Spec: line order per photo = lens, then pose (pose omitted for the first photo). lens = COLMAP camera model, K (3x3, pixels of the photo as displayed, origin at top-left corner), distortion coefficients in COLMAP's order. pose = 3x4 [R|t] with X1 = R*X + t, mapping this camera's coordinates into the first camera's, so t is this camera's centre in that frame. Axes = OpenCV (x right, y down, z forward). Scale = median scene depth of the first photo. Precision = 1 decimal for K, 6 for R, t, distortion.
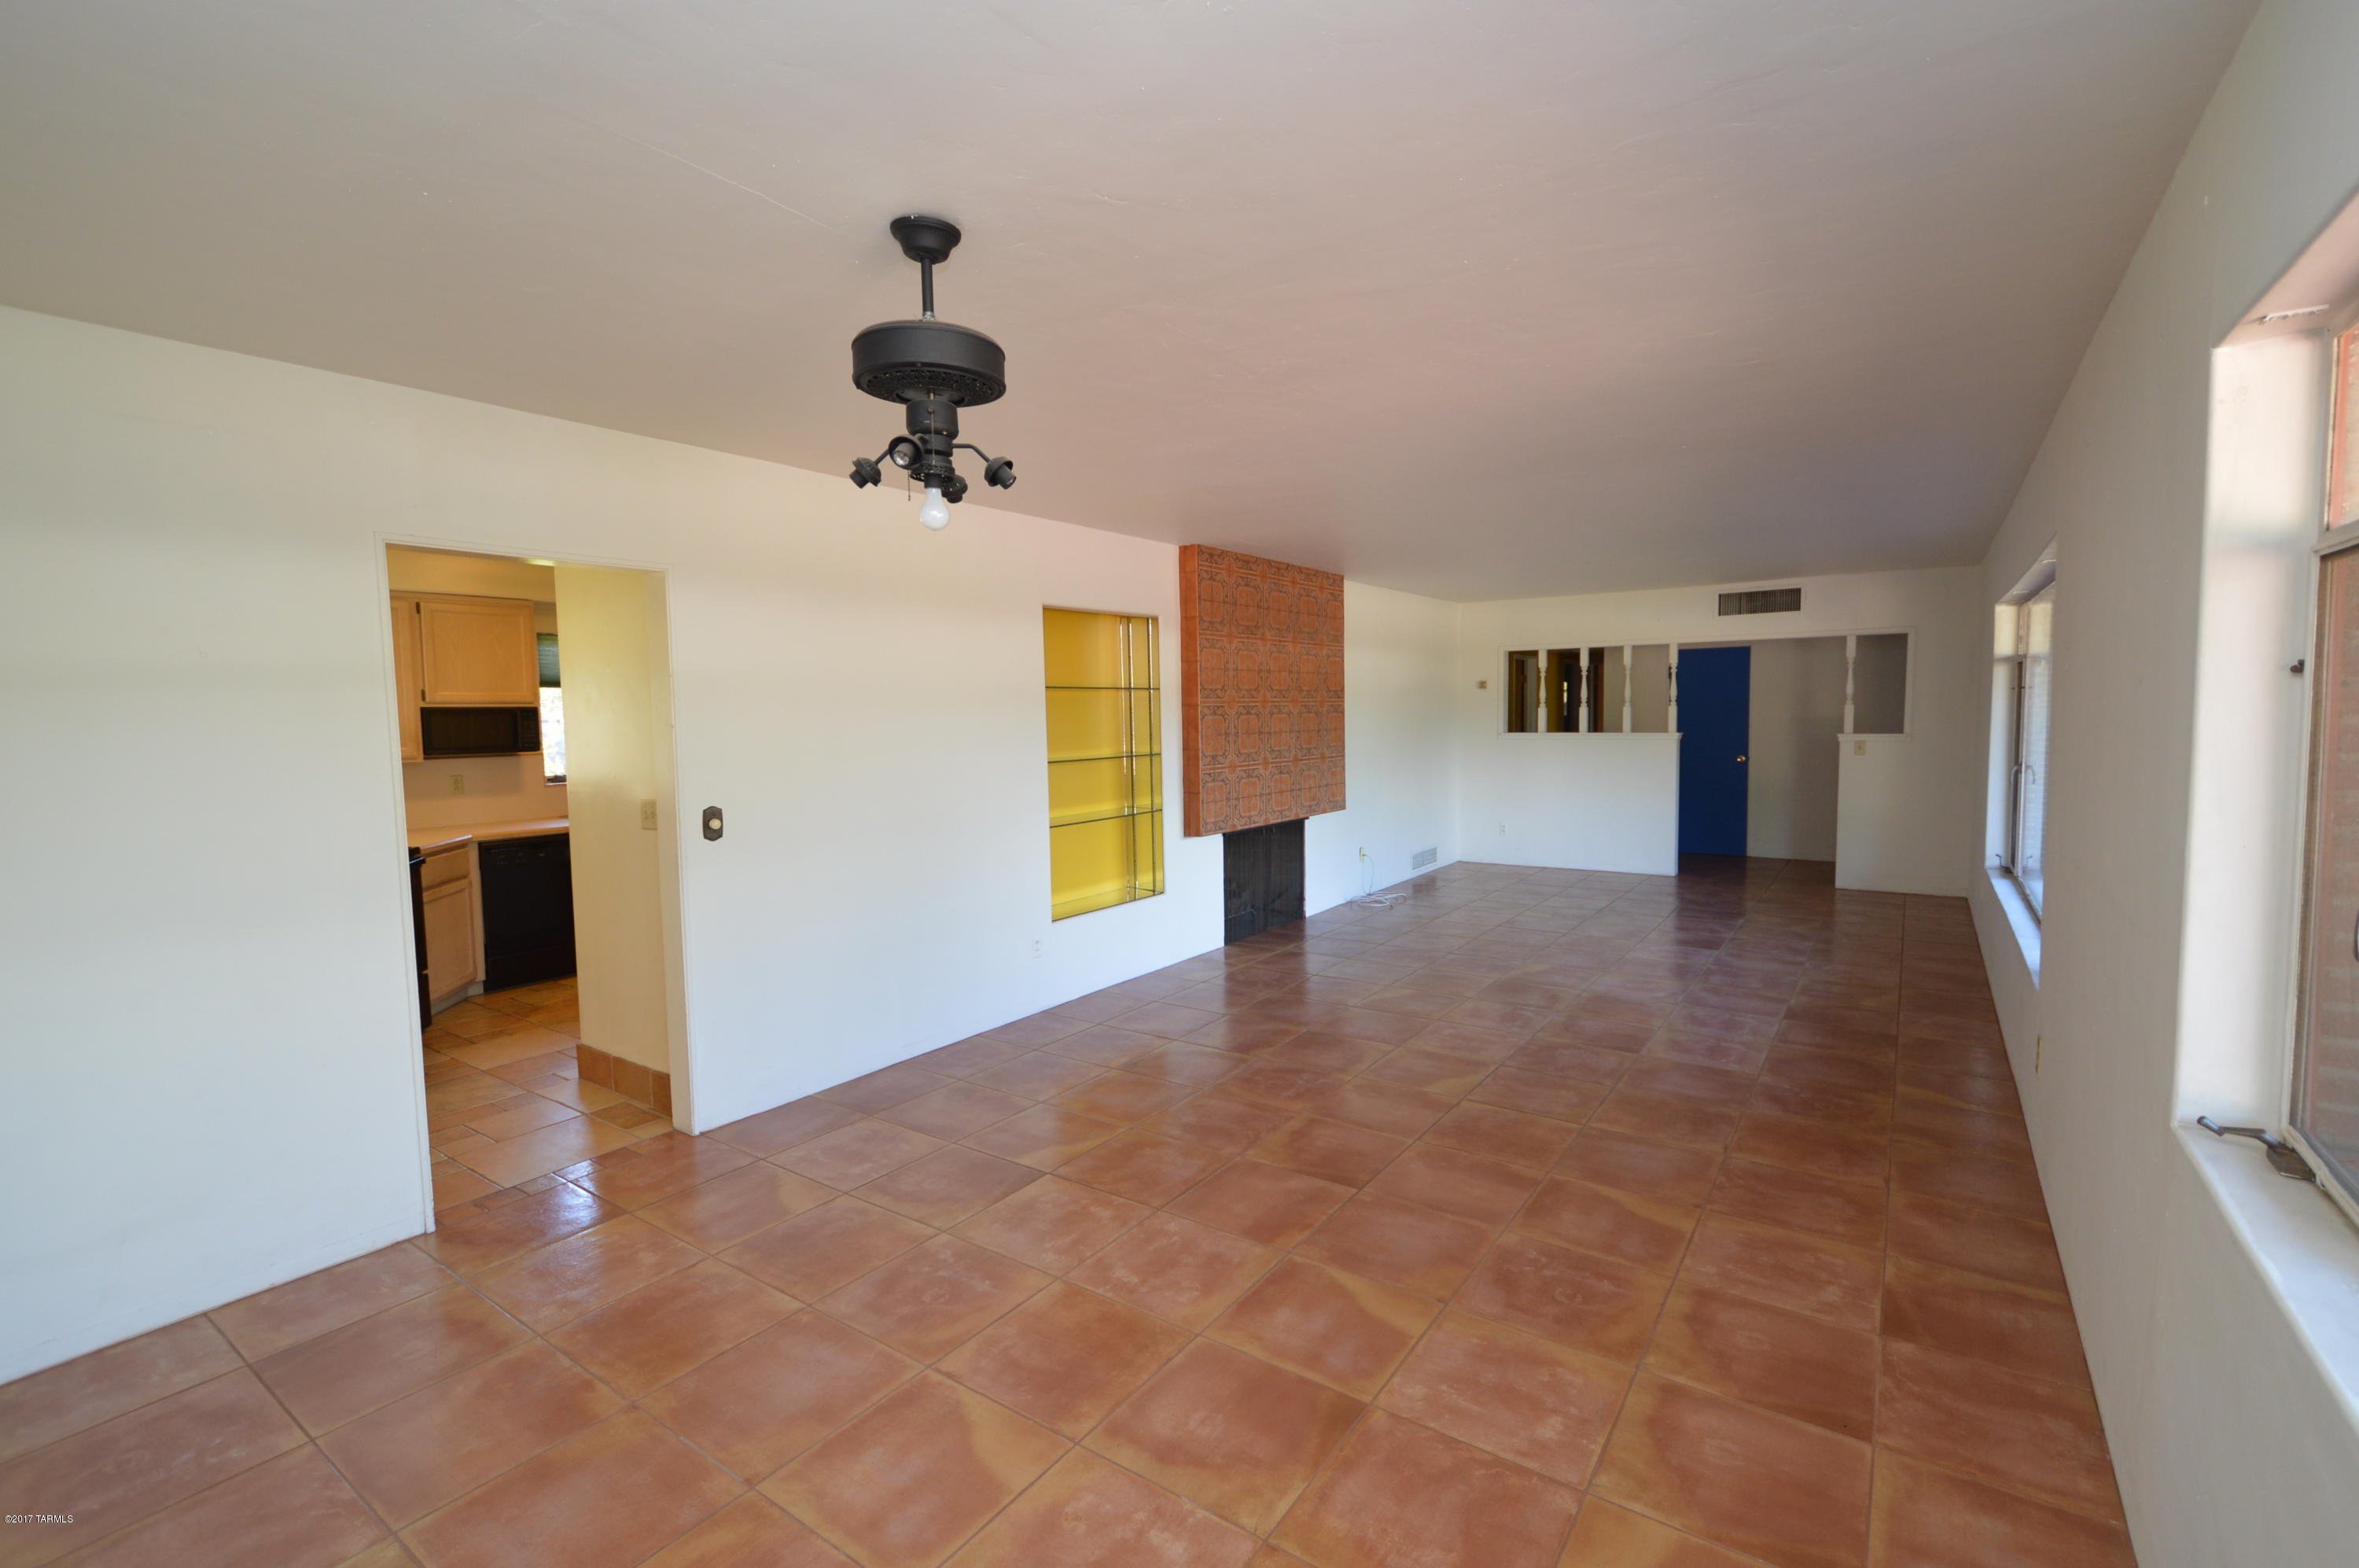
lens RADIAL K [[1044.0, 0, 1173.8], [0, 1044.0, 781.4], [0, 0, 1]] dist [-0.003453, -0.001793]
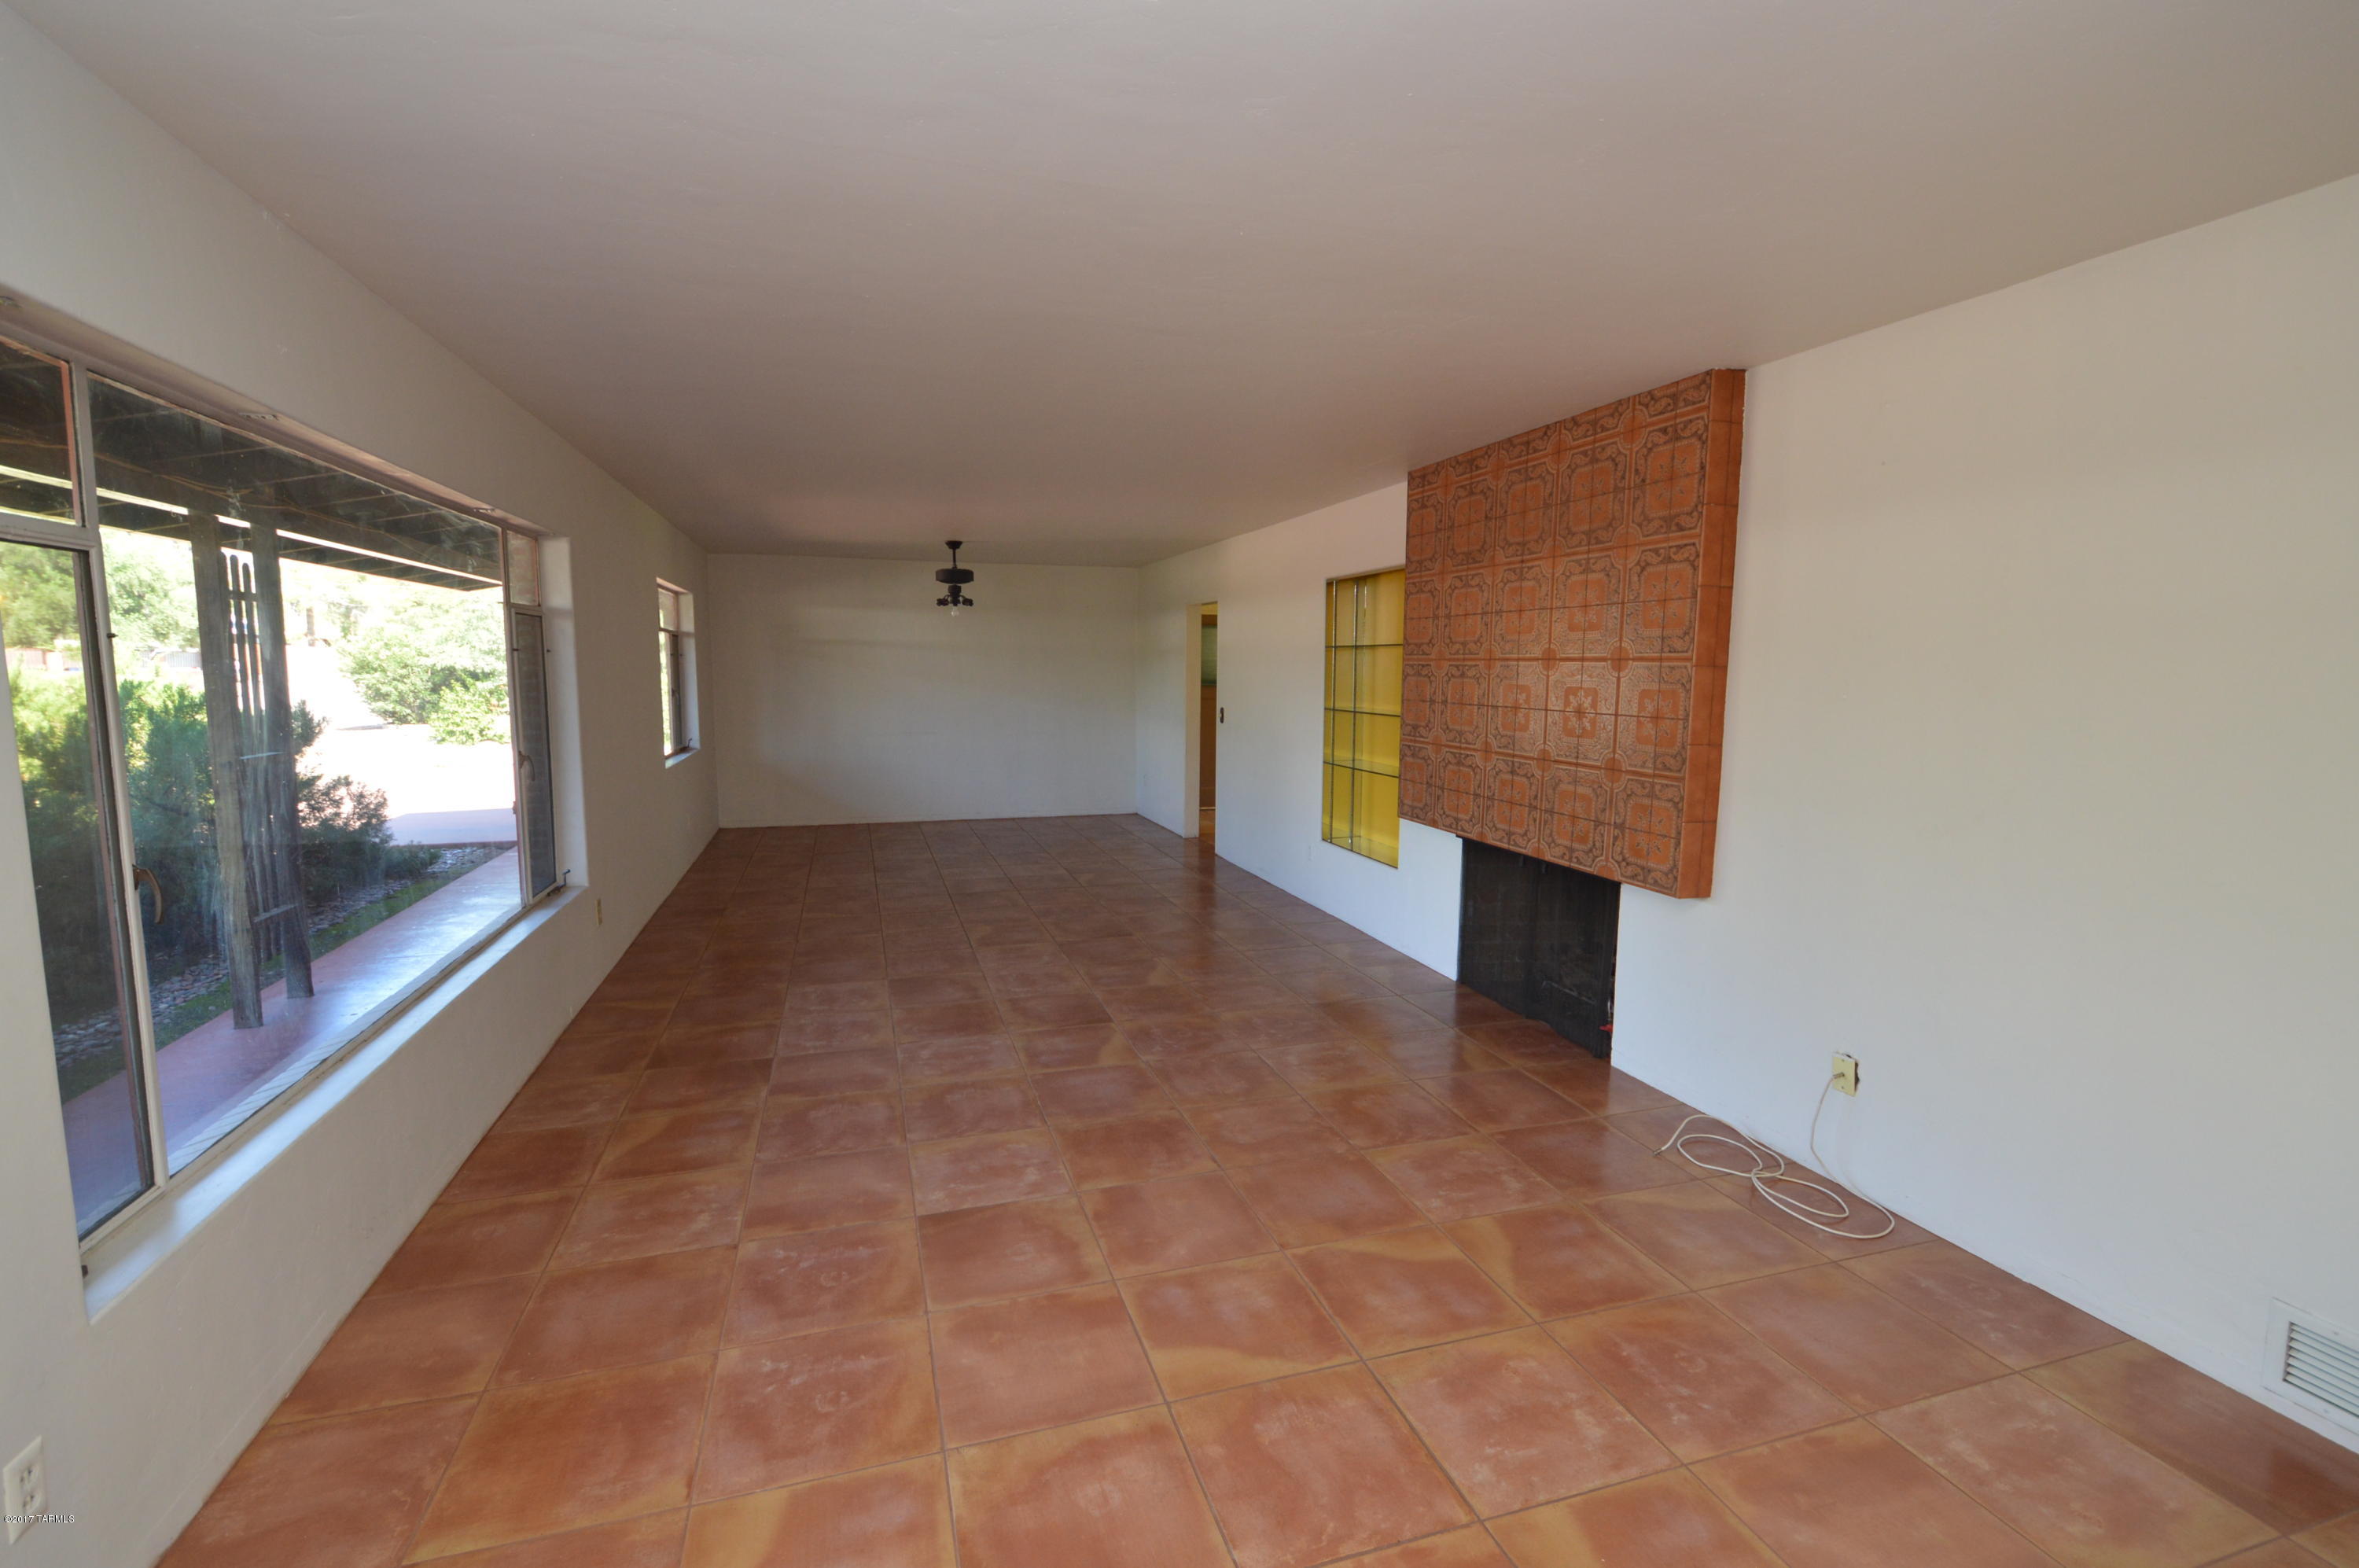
lens RADIAL K [[1044.0, 0, 1175.6], [0, 1044.0, 780.8], [0, 0, 1]] dist [-0.003453, -0.001793]
pose [[-0.611443, 0.097264, -0.785288, 0.789660], [-0.054746, 0.984839, 0.164607, -0.105029], [0.789392, 0.143639, -0.596848, 1.330390]]
